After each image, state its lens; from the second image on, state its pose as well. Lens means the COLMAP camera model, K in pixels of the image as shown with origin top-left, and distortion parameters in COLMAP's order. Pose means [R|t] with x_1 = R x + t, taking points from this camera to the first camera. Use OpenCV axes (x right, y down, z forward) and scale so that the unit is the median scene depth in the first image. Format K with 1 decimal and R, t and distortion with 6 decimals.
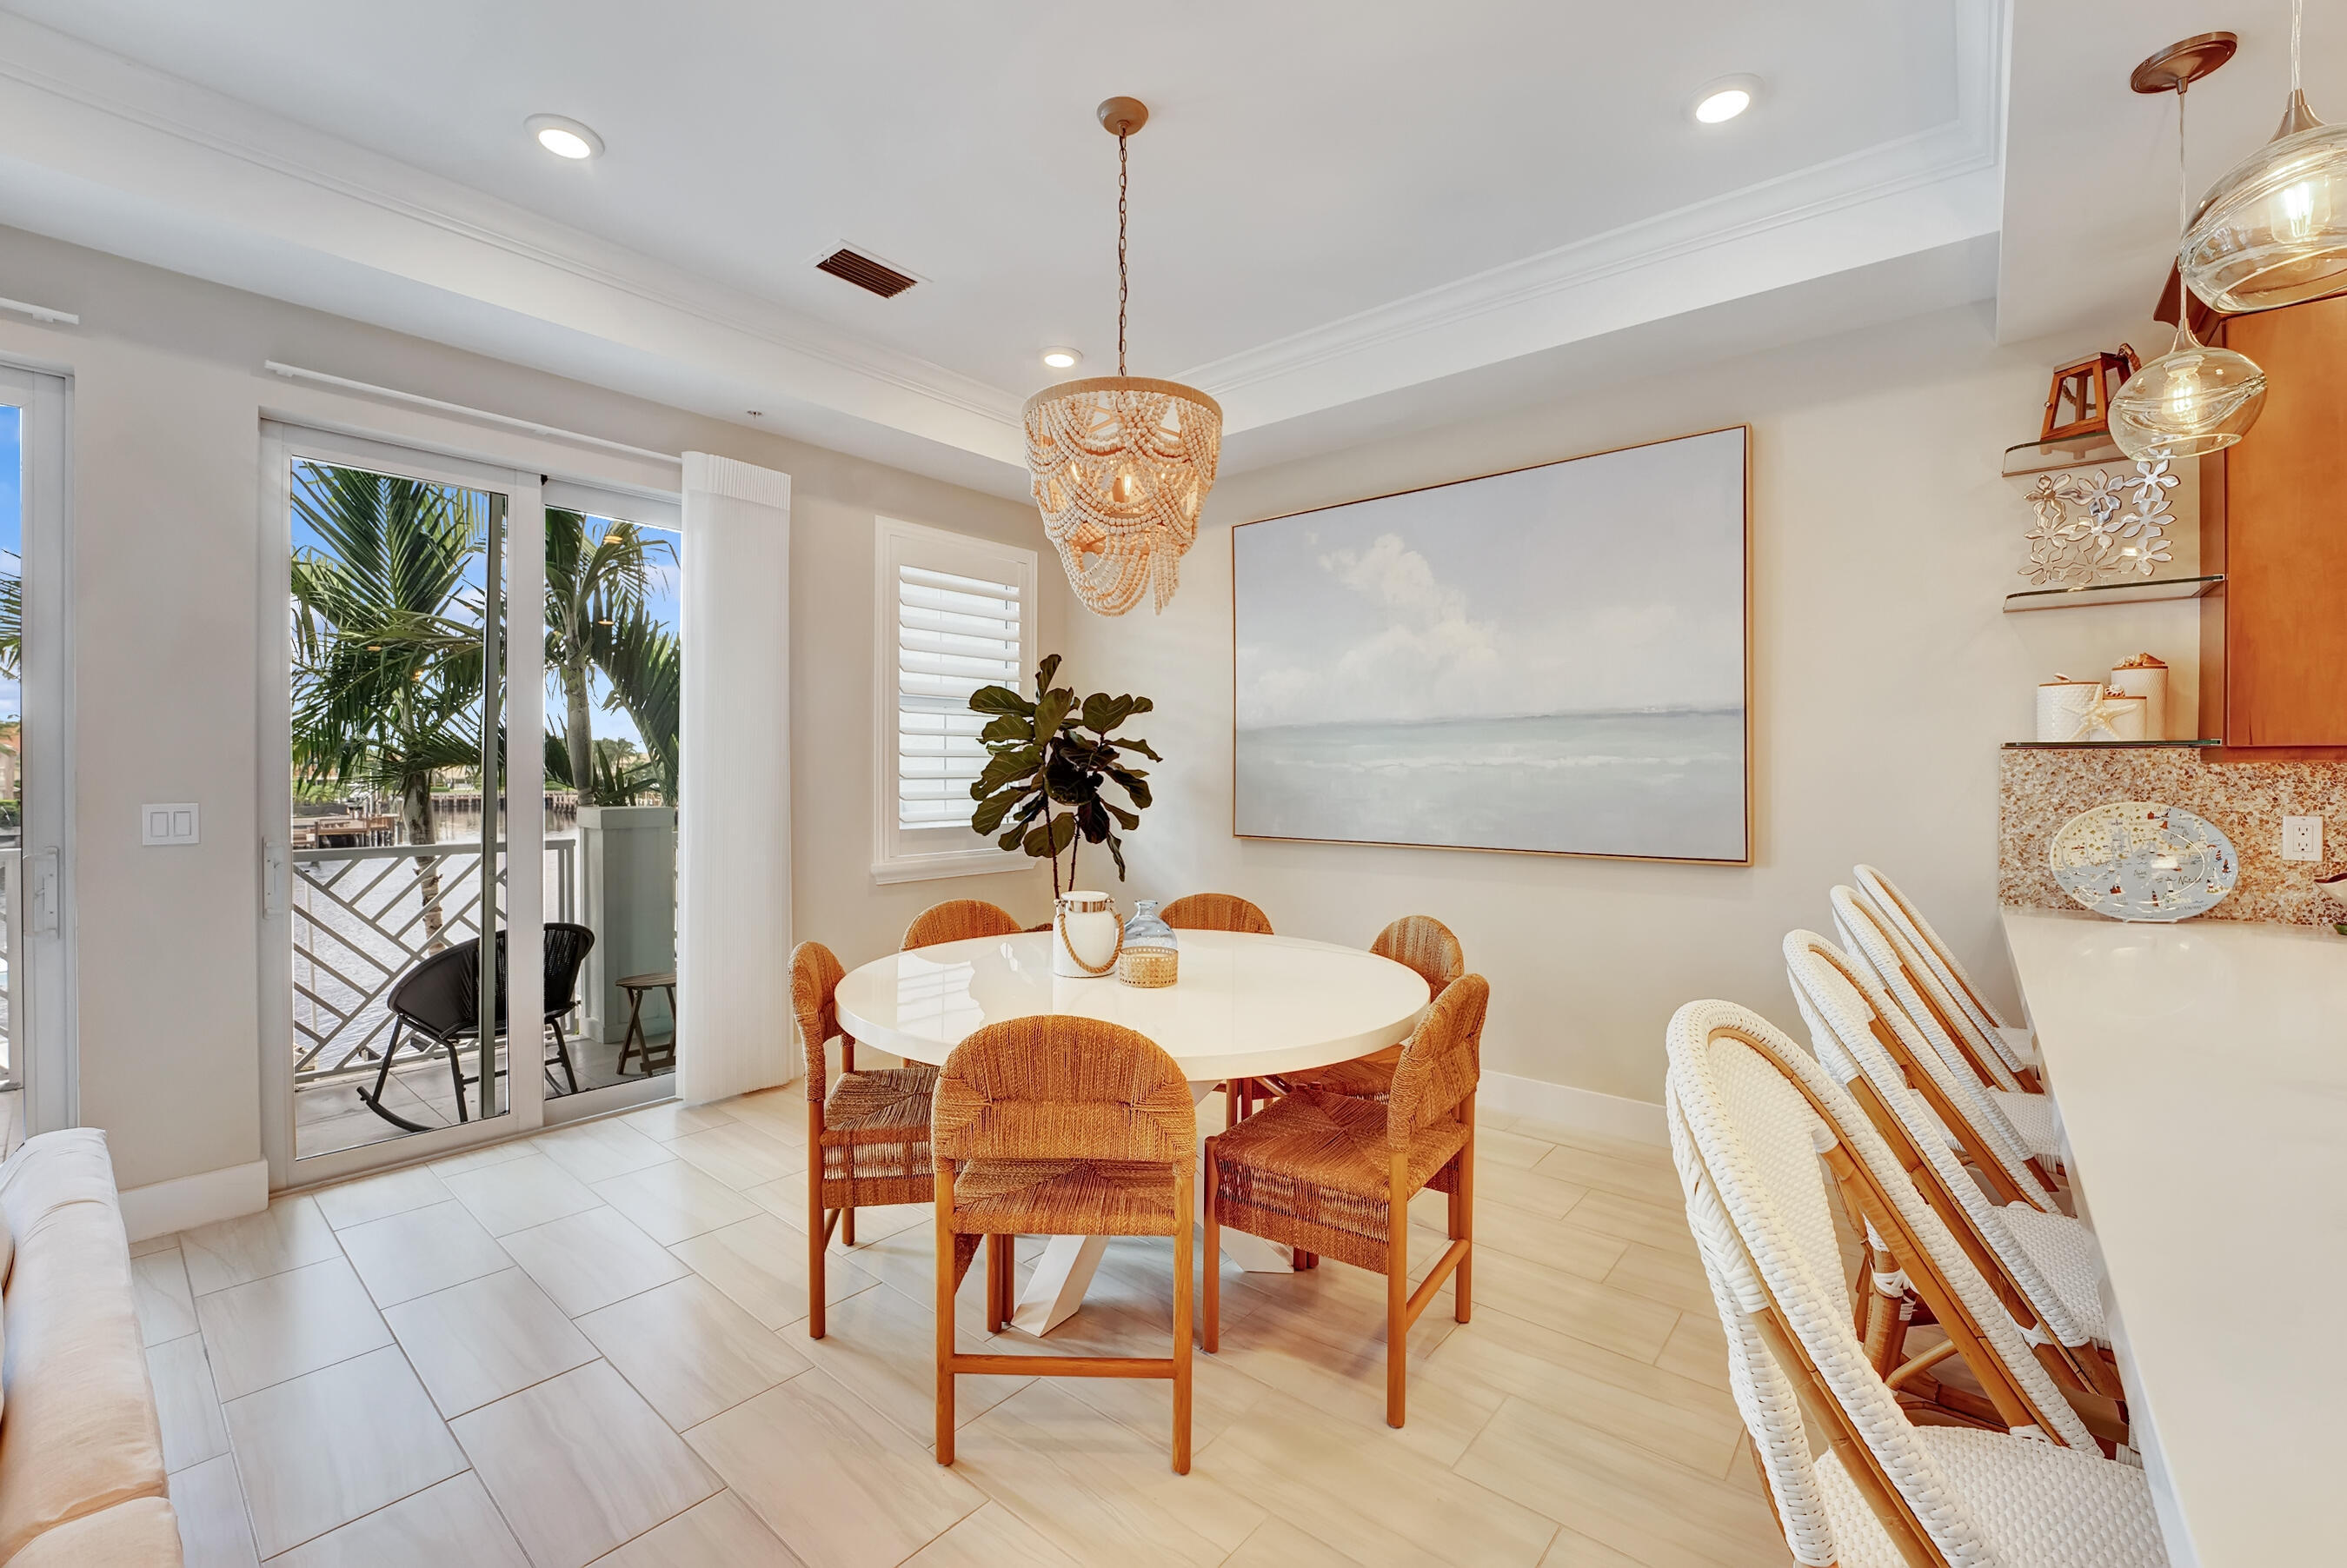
lens RADIAL K [[958.4, 0, 1163.4], [0, 958.4, 783.4], [0, 0, 1]] dist [-0.014338, 0.000067]
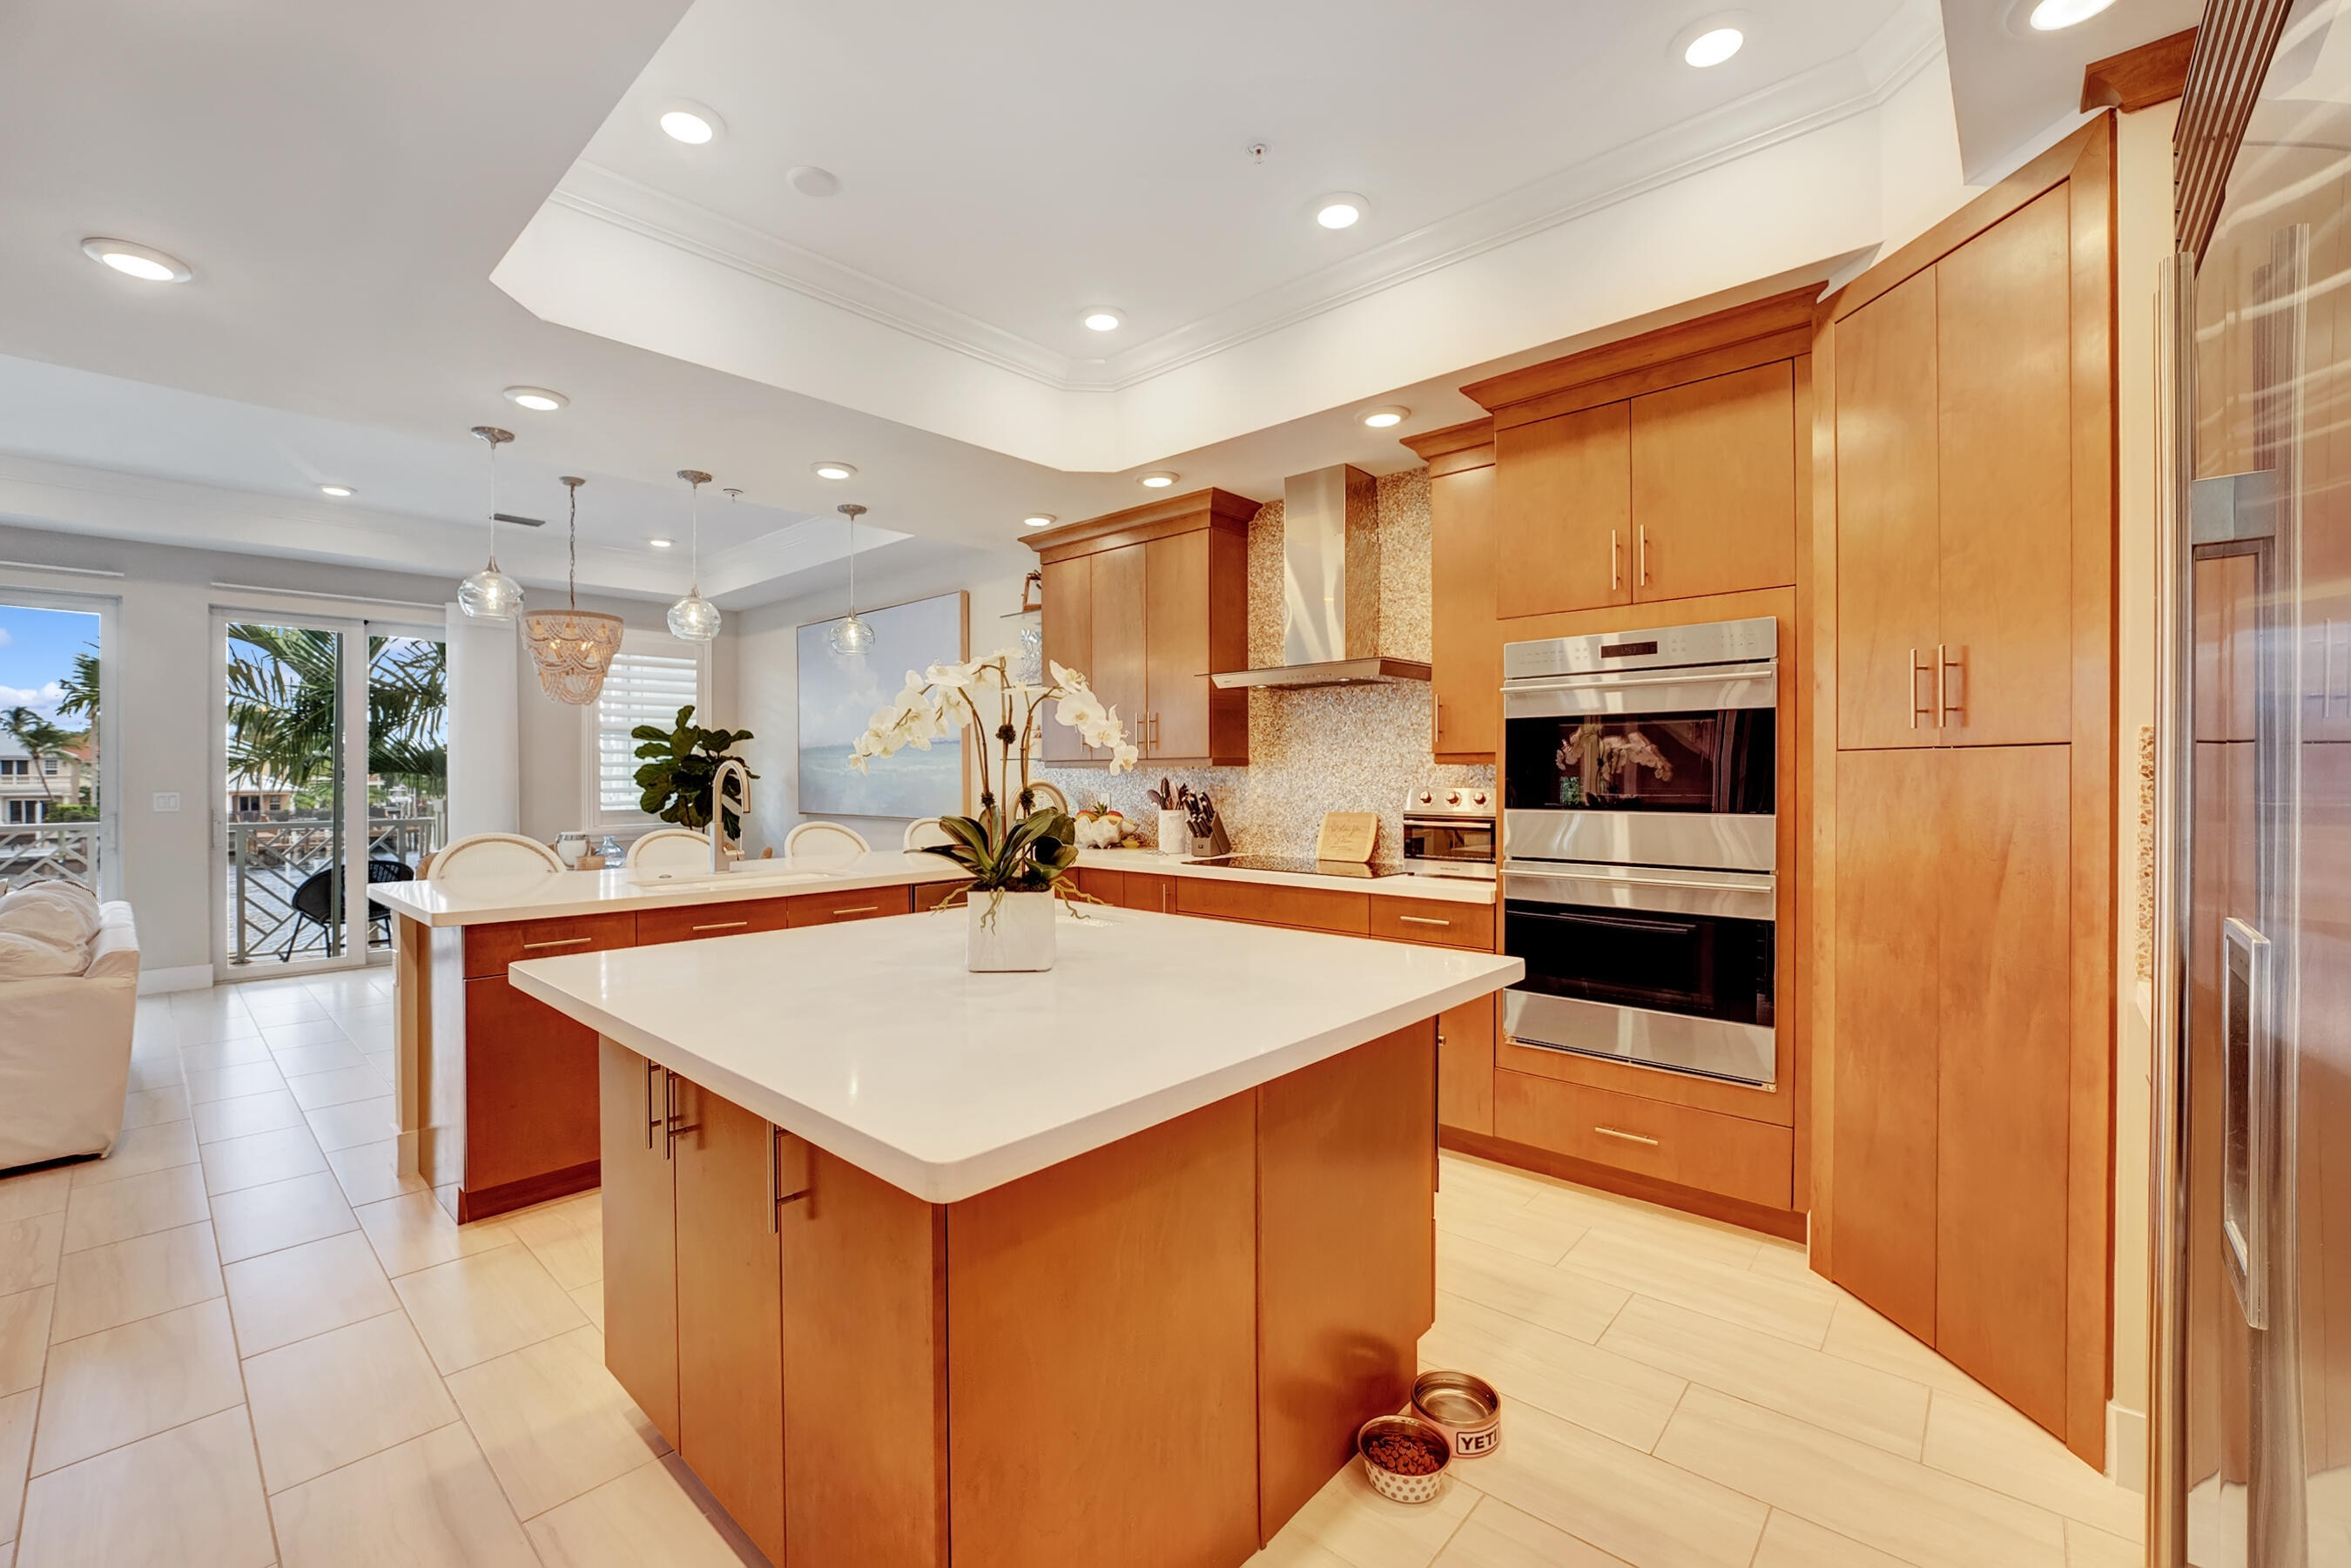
lens RADIAL K [[960.0, 0, 1174.1], [0, 960.0, 781.0], [0, 0, 1]] dist [-0.014338, 0.000067]
pose [[0.999622, -0.003683, -0.027255, 0.783737], [0.003517, 0.999975, -0.006140, 0.011746], [0.027277, 0.006042, 0.999610, -0.655552]]
